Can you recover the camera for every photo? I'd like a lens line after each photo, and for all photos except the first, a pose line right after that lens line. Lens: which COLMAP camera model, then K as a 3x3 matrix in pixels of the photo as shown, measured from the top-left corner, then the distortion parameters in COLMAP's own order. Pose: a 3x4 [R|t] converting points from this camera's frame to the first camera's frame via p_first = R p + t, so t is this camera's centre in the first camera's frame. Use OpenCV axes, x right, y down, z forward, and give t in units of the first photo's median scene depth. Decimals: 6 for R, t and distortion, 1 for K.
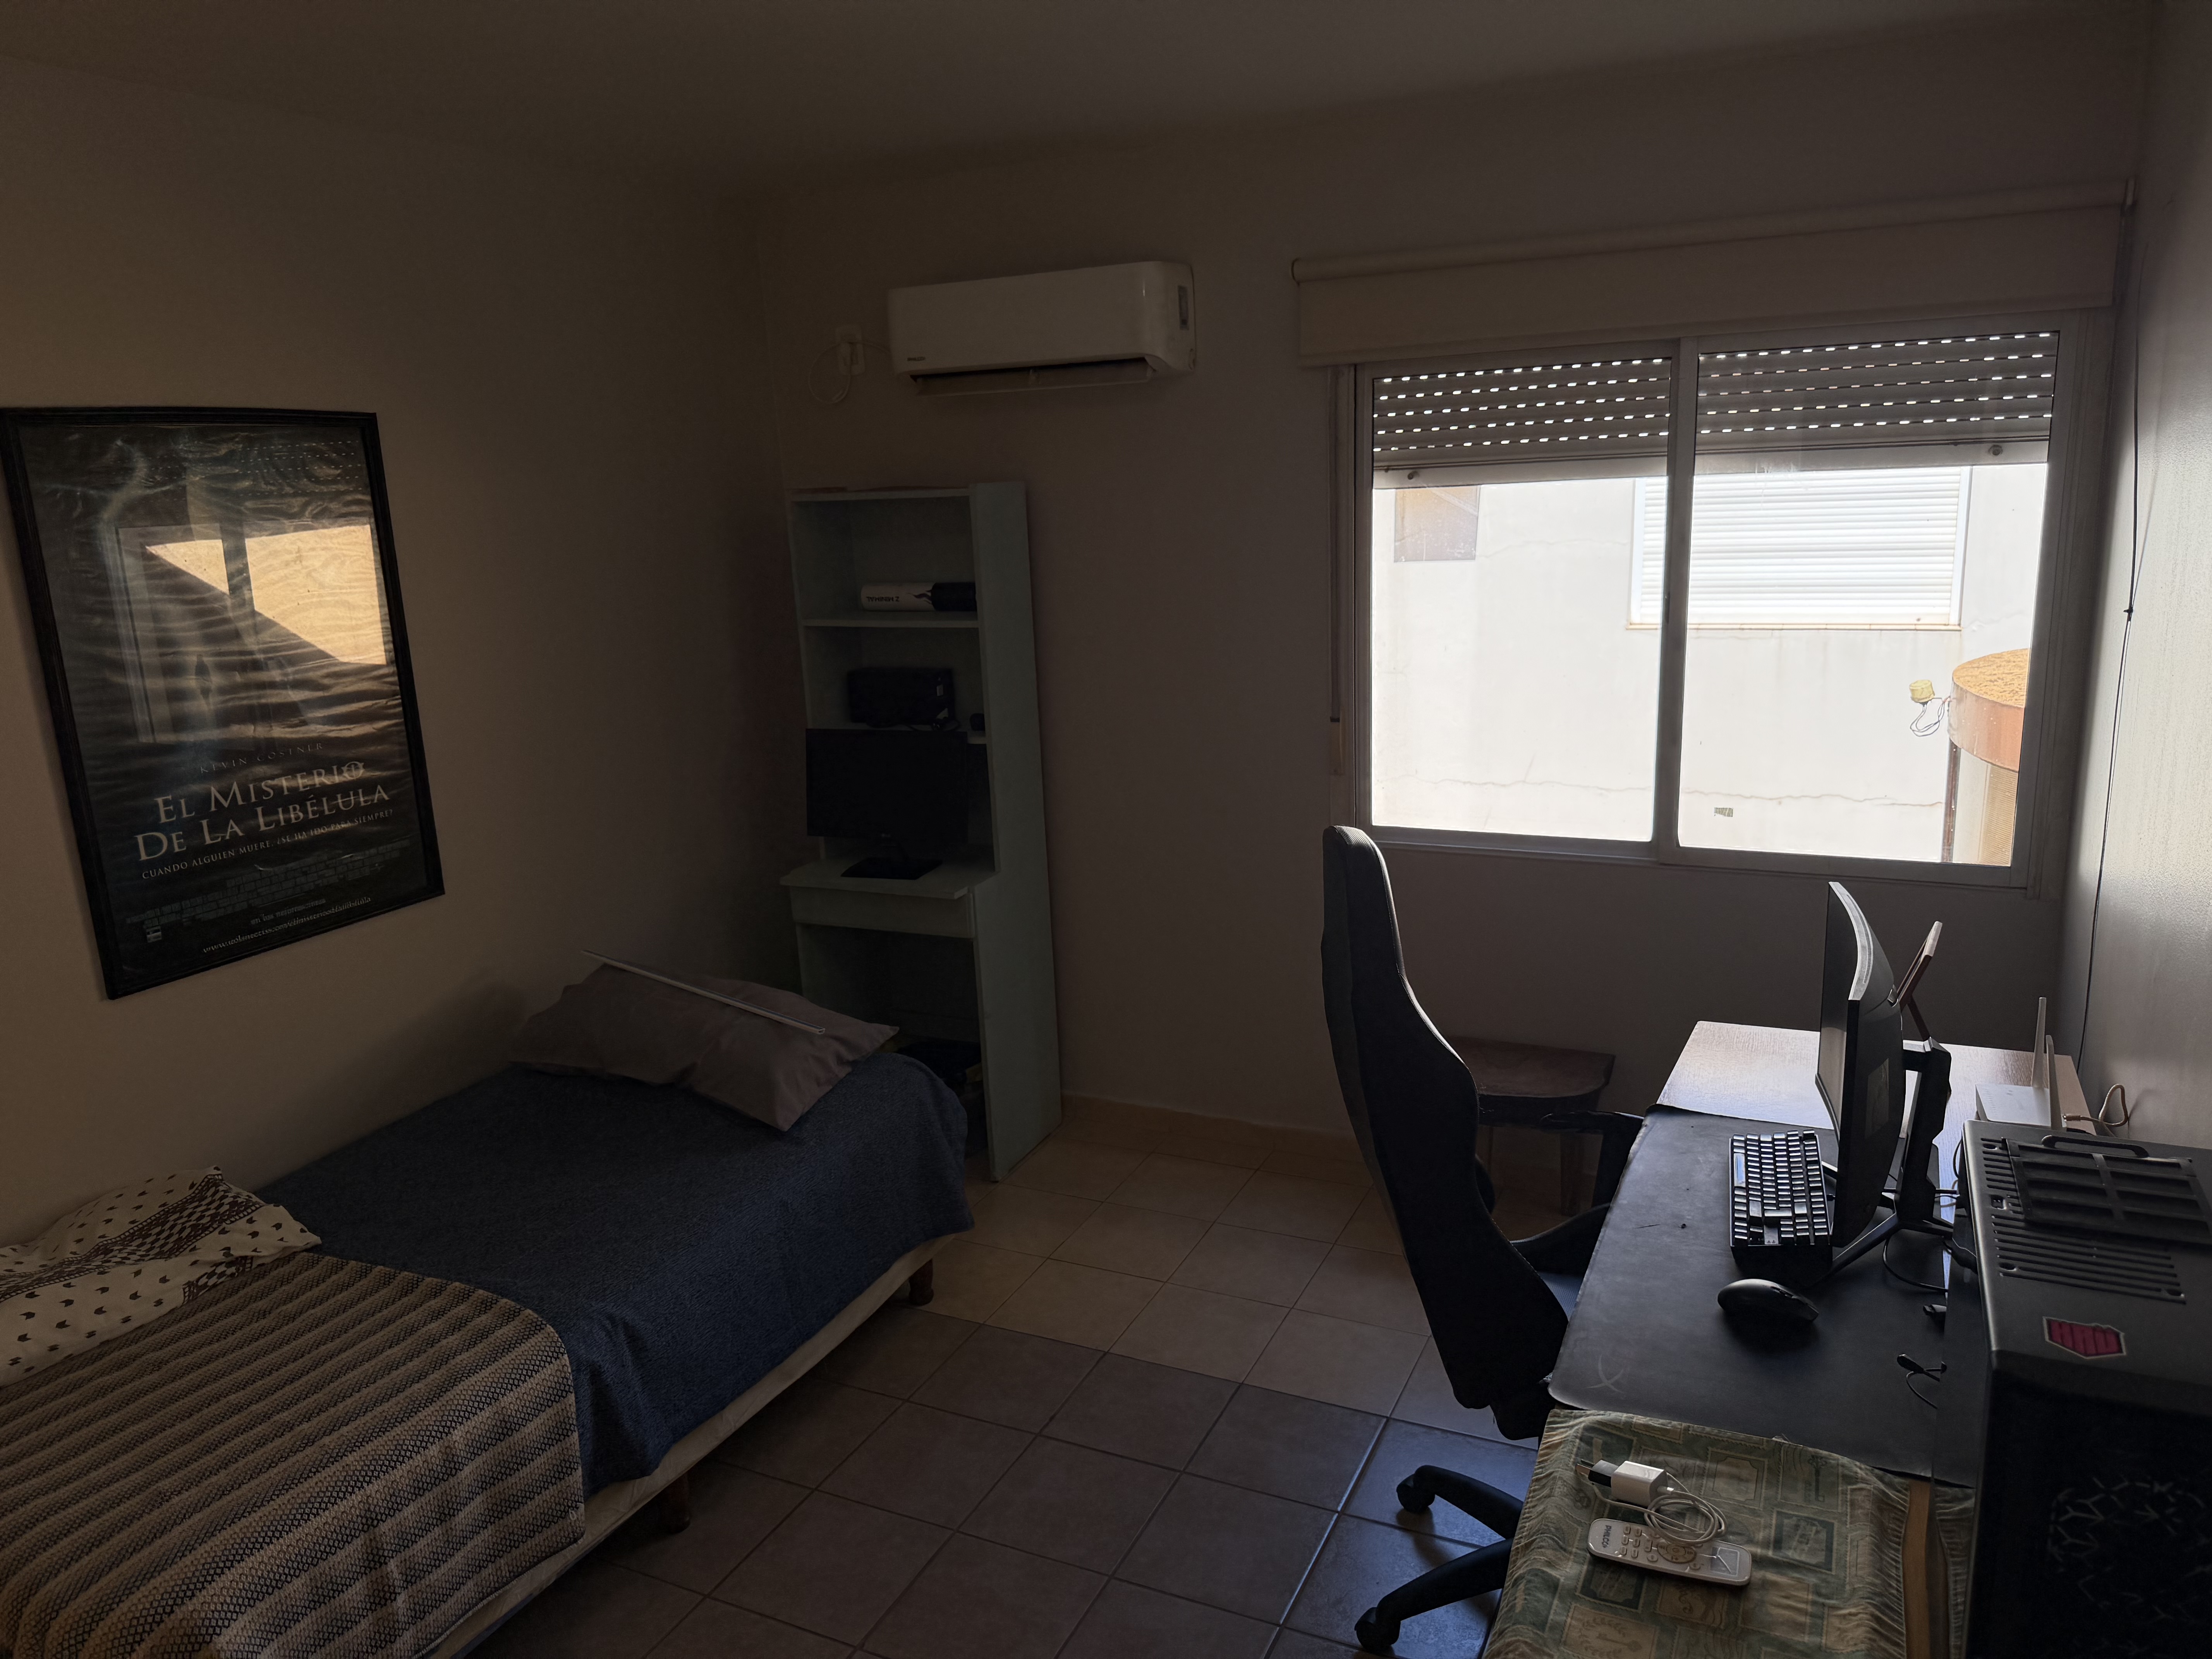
lens RADIAL K [[1537.1, 0, 1106.0], [0, 1537.1, 829.5], [0, 0, 1]] dist [0.023754, -0.020272]
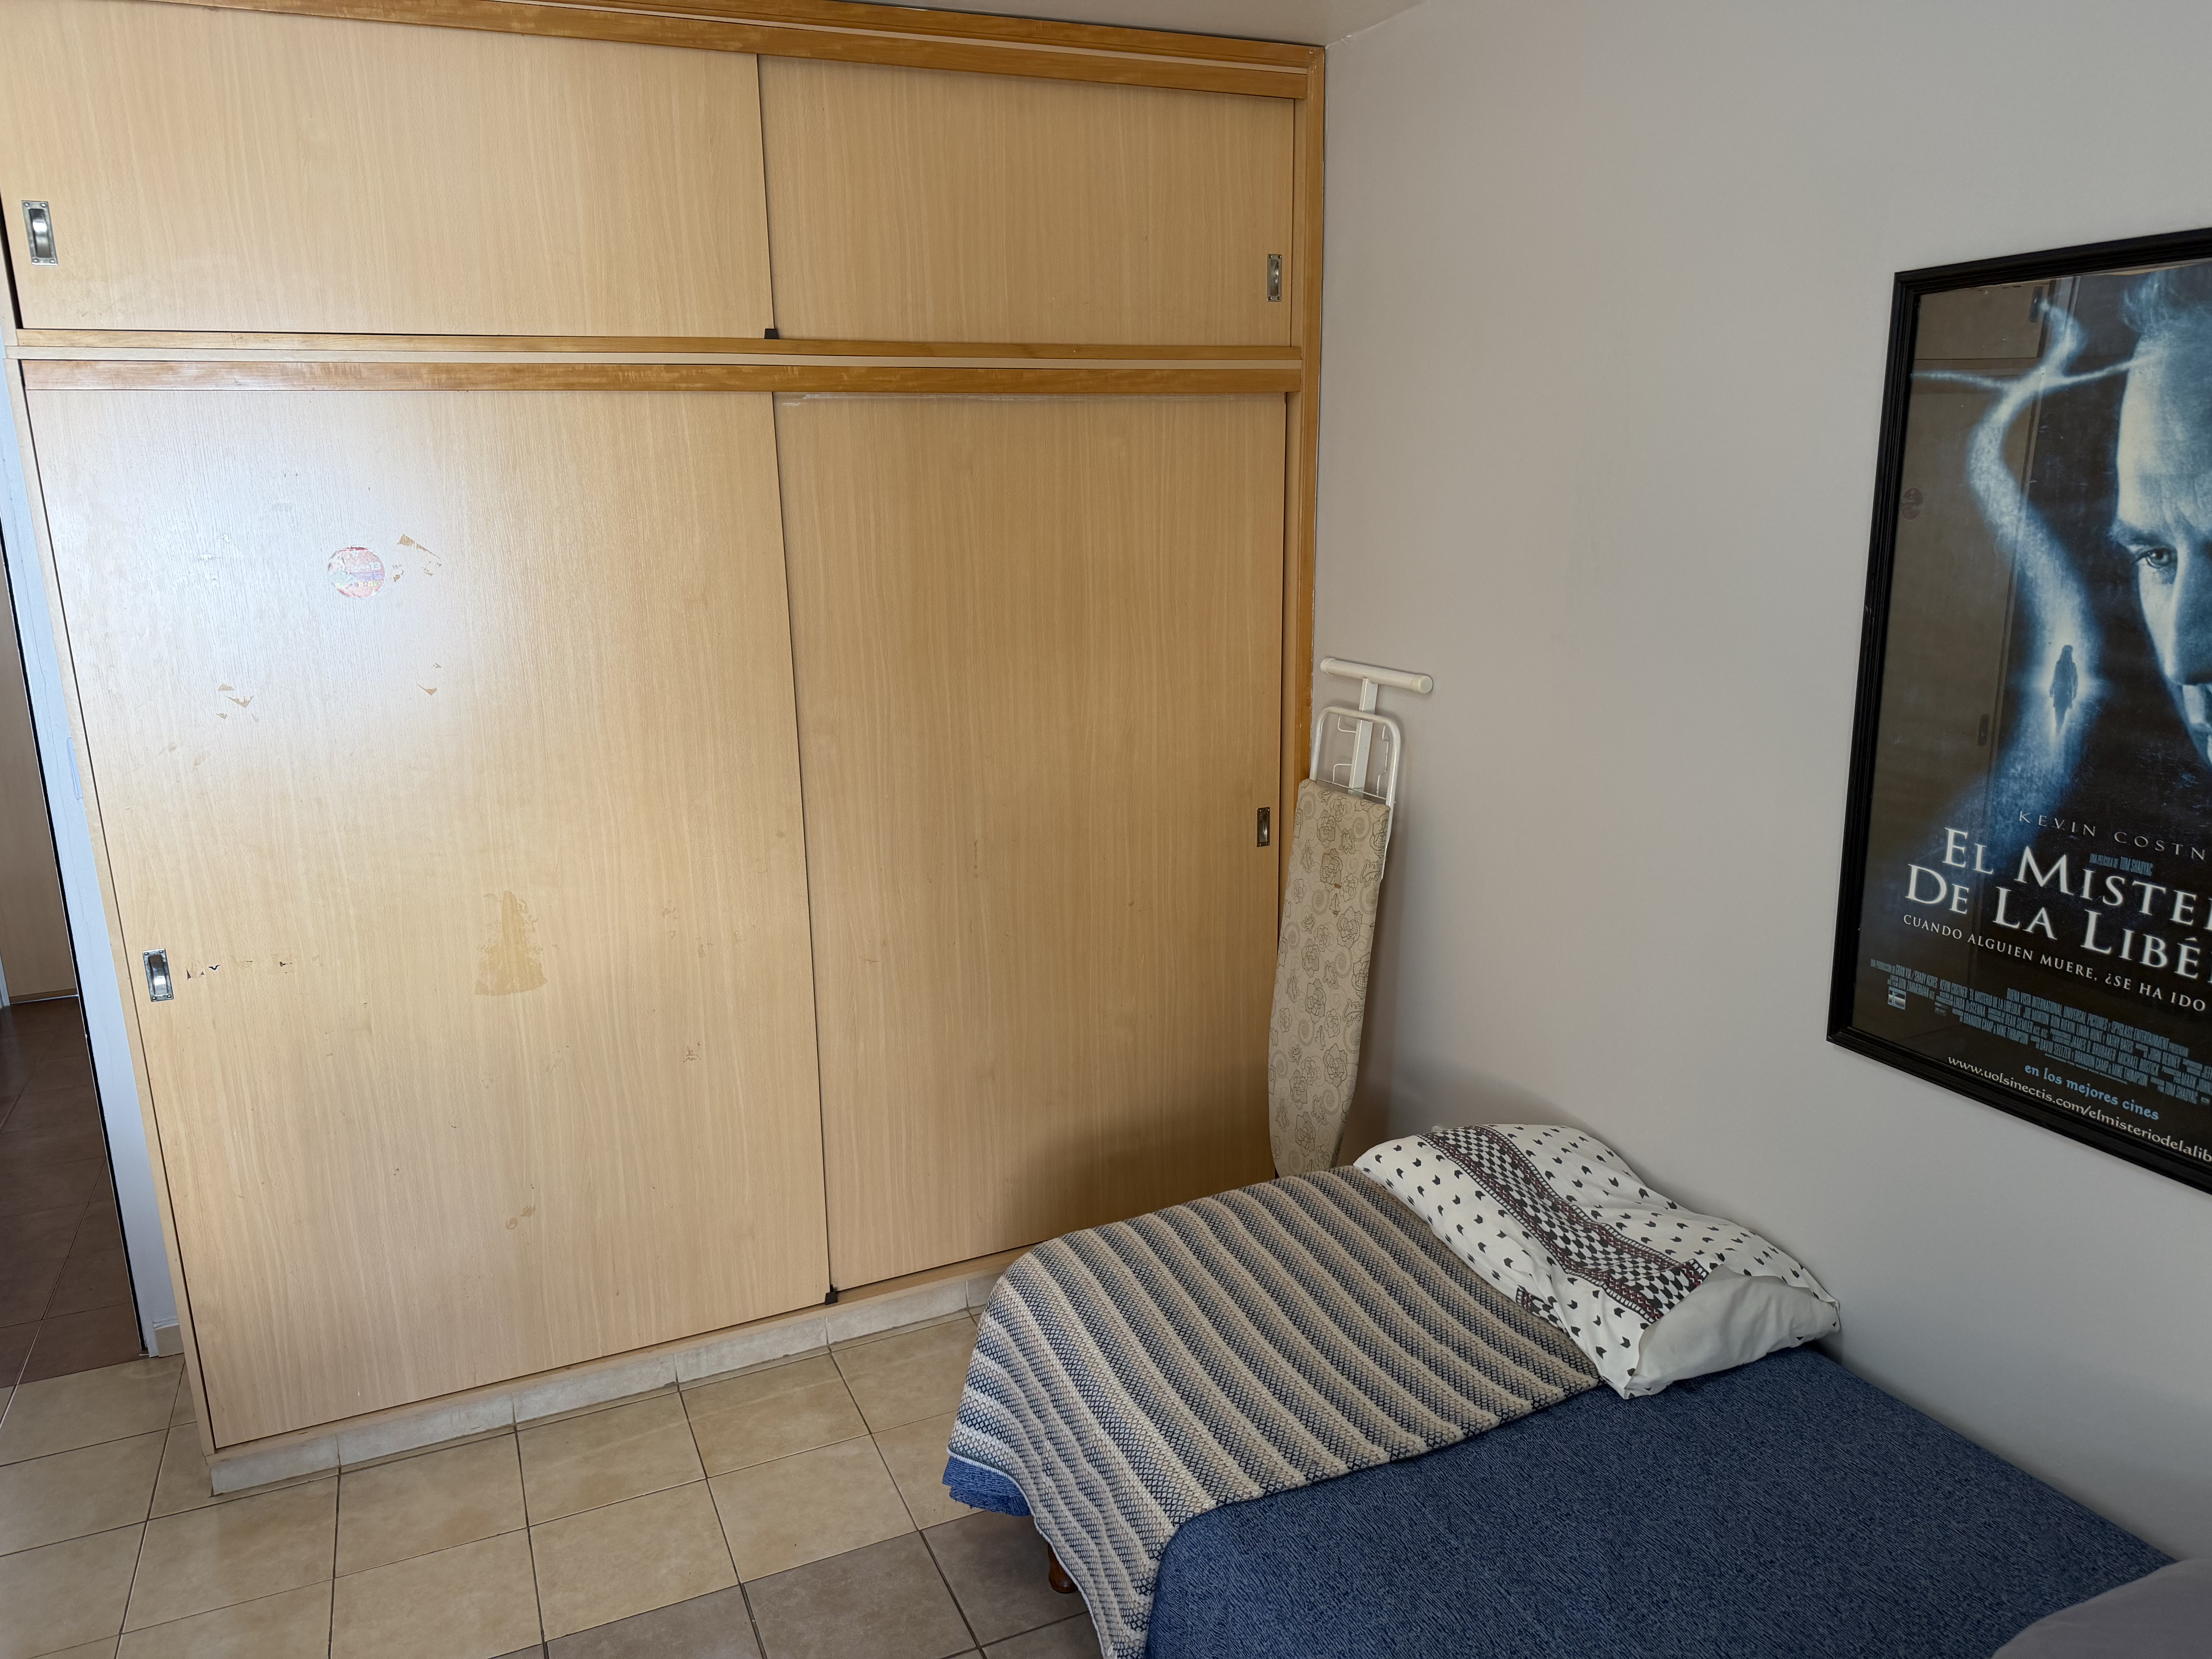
lens RADIAL K [[1526.5, 0, 1119.4], [0, 1526.5, 836.3], [0, 0, 1]] dist [0.007397, -0.004605]
pose [[-0.628359, 0.237659, -0.740731, 0.133791], [-0.137808, 0.903124, 0.406663, -0.244360], [0.765620, 0.357610, -0.534735, 1.074042]]
